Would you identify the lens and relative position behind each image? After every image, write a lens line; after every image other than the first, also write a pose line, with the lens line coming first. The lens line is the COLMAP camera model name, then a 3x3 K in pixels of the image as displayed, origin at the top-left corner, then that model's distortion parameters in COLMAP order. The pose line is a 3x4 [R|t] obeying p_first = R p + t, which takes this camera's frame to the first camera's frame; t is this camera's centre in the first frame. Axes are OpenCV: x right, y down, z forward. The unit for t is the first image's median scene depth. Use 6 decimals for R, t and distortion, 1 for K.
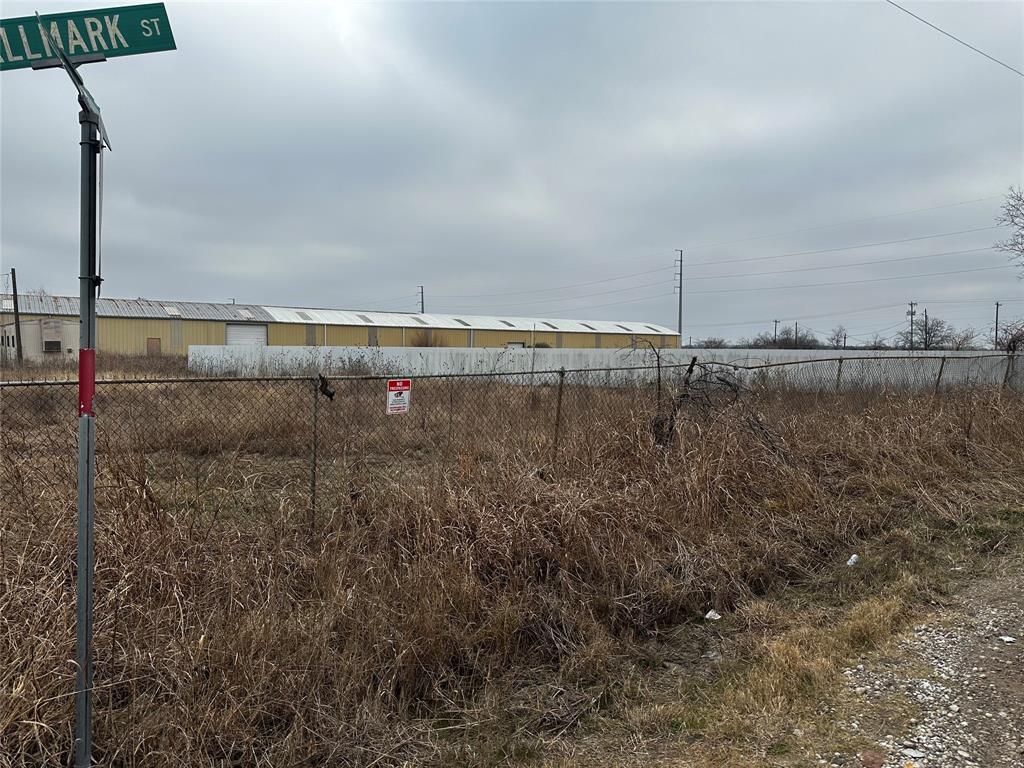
lens RADIAL K [[667.9, 0, 514.1], [0, 667.9, 390.7], [0, 0, 1]] dist [0.057041, -0.046093]
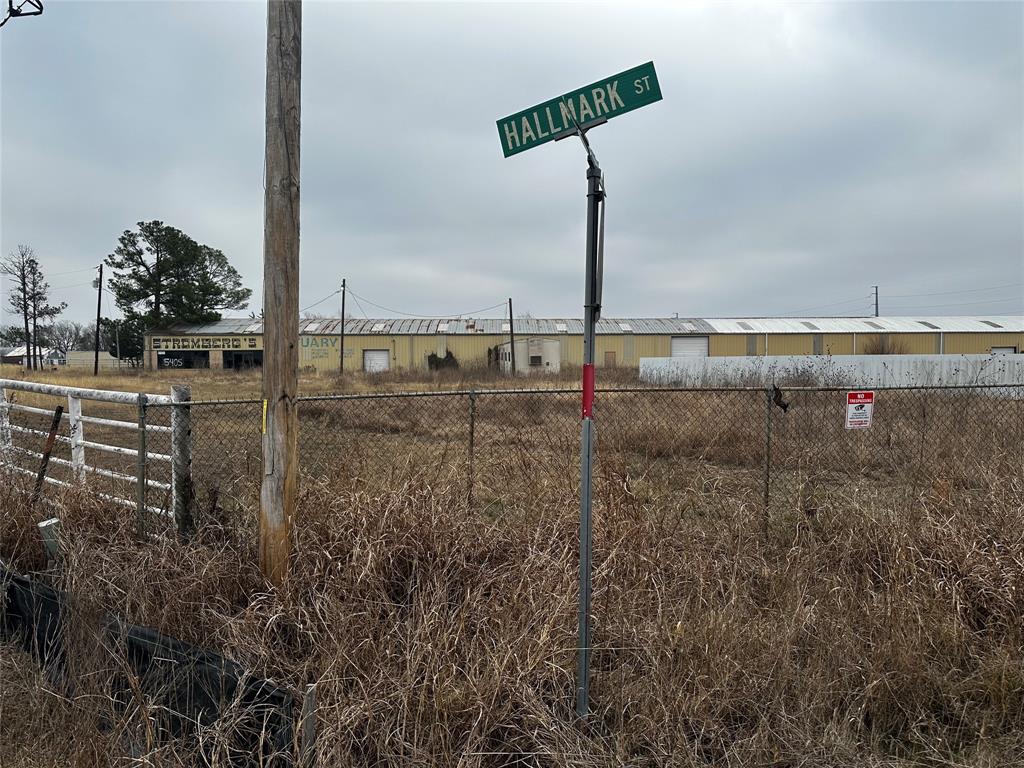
lens RADIAL K [[711.6, 0, 524.7], [0, 711.6, 386.6], [0, 0, 1]] dist [0.060274, -0.064746]
pose [[0.844638, 0.007618, -0.535284, -0.033026], [-0.018394, 0.999721, -0.014797, -0.000124], [0.535022, 0.022345, 0.844543, -0.094047]]
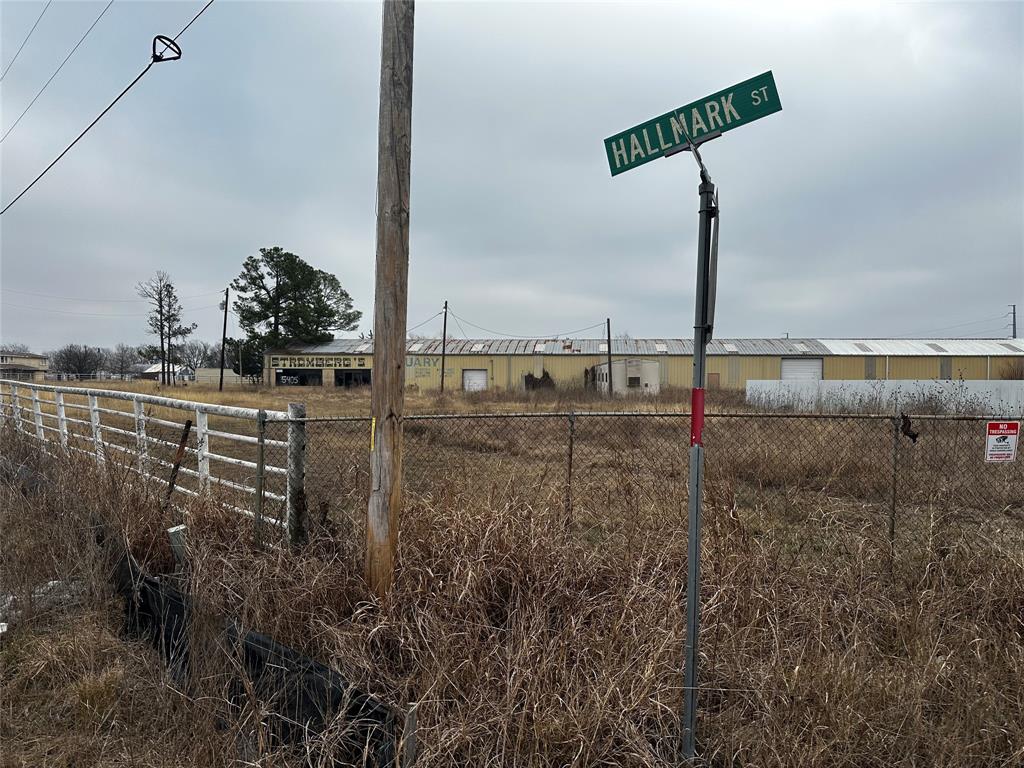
lens RADIAL K [[700.8, 0, 512.0], [0, 700.8, 392.9], [0, 0, 1]] dist [0.099245, -0.154093]
pose [[0.758087, 0.009436, -0.652086, -0.060672], [-0.036509, 0.998941, -0.027988, -0.005189], [0.651131, 0.045024, 0.757629, -0.083699]]
